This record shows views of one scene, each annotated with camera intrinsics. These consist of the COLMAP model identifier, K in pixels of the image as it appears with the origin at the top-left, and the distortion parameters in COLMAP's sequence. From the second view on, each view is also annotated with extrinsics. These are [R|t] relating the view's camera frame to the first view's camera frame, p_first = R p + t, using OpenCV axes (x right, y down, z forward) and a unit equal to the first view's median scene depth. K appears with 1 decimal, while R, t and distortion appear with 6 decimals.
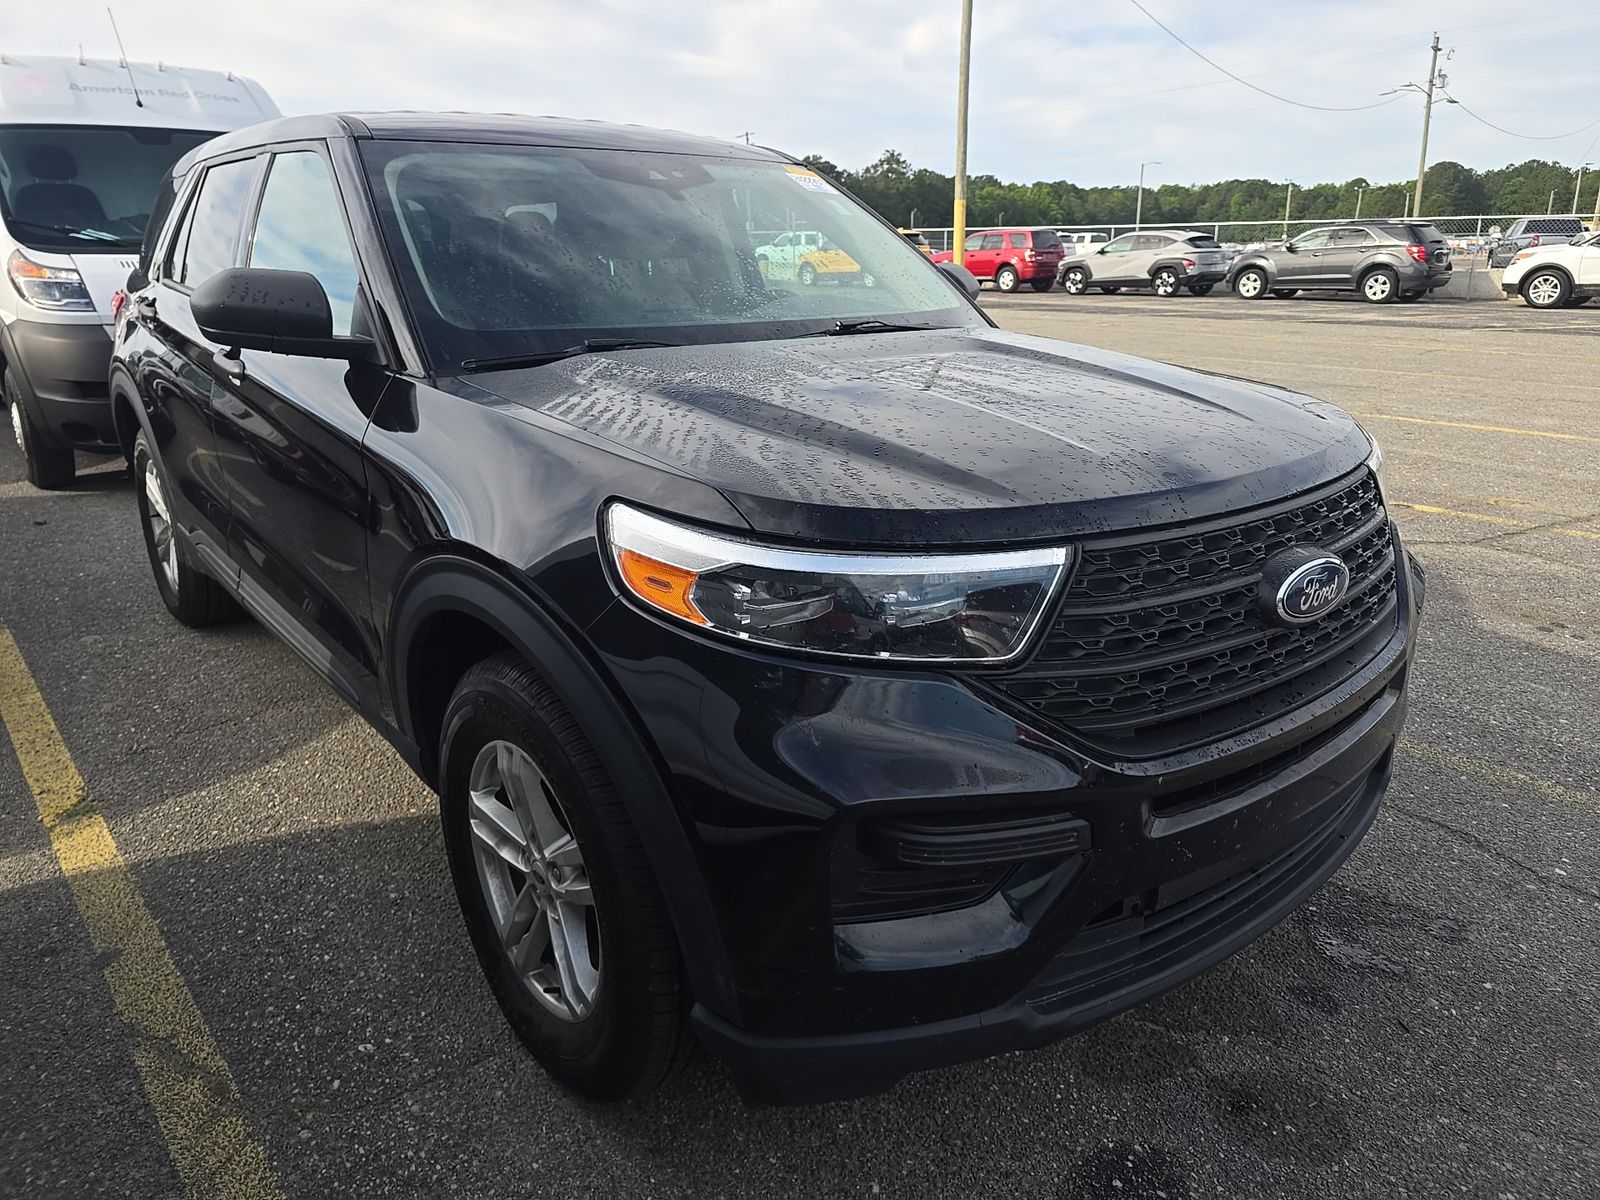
lens RADIAL K [[1091.0, 0, 806.8], [0, 1091.0, 598.2], [0, 0, 1]] dist [0.012874, -0.008853]
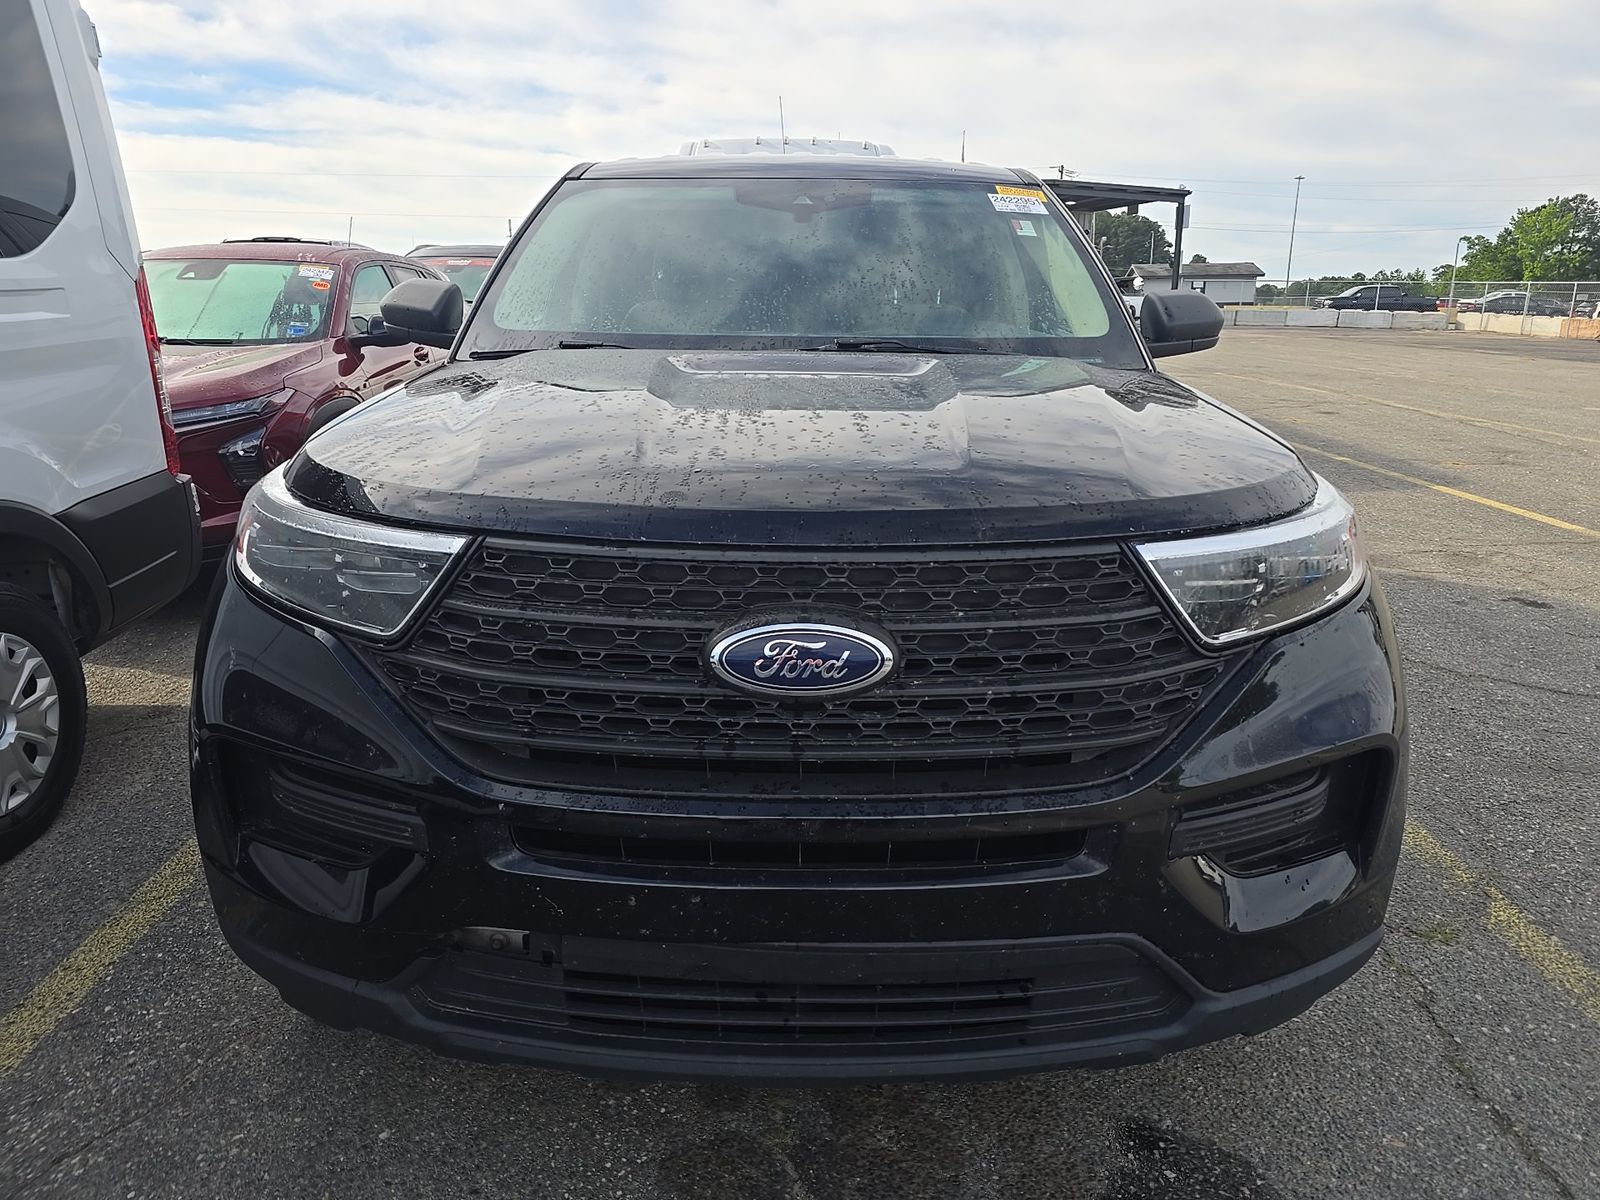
lens RADIAL K [[1091.0, 0, 802.4], [0, 1091.0, 602.2], [0, 0, 1]] dist [0.012874, -0.008853]
pose [[0.780592, 0.183038, -0.597640, 1.005103], [-0.209396, 0.977488, 0.025877, -0.074653], [0.588923, 0.104944, 0.801347, 0.387348]]
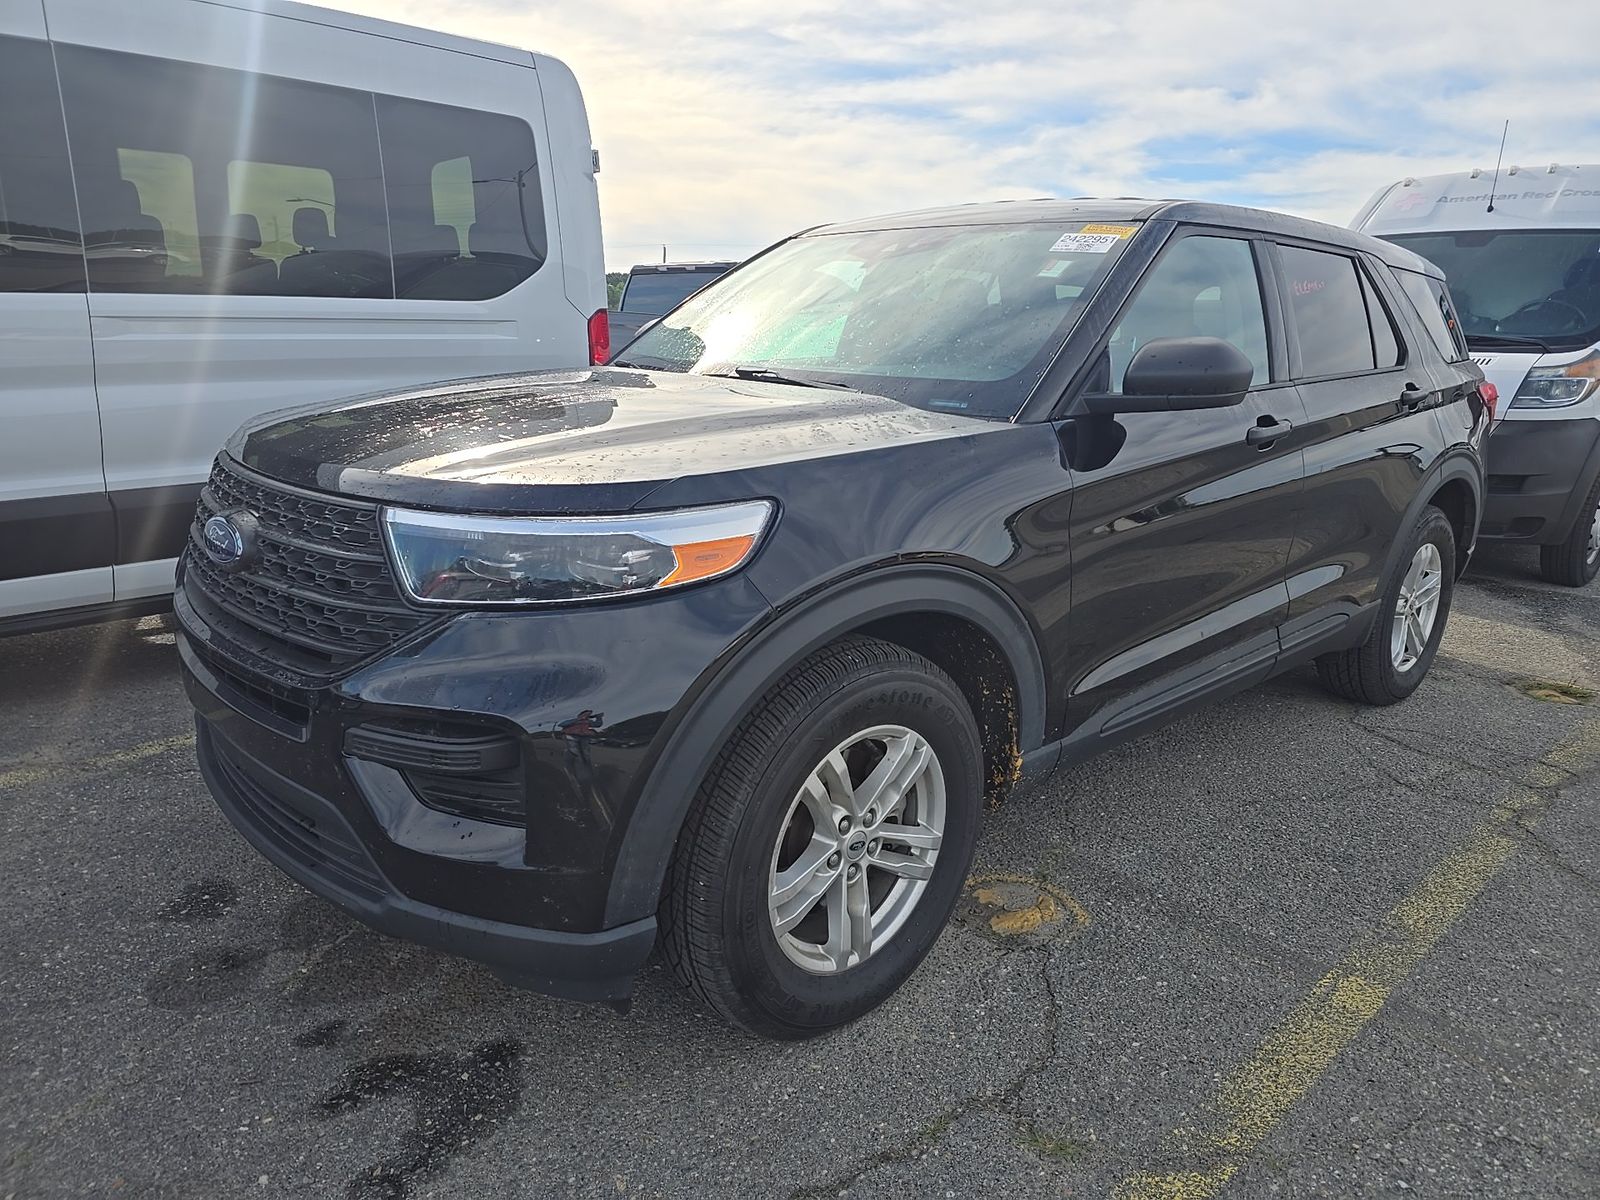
lens RADIAL K [[1091.0, 0, 809.2], [0, 1091.0, 602.9], [0, 0, 1]] dist [0.012874, -0.008853]
pose [[0.071748, 0.251704, -0.965141, 1.878470], [-0.346844, 0.913542, 0.212463, -0.480004], [0.935175, 0.319509, 0.152847, 1.589928]]
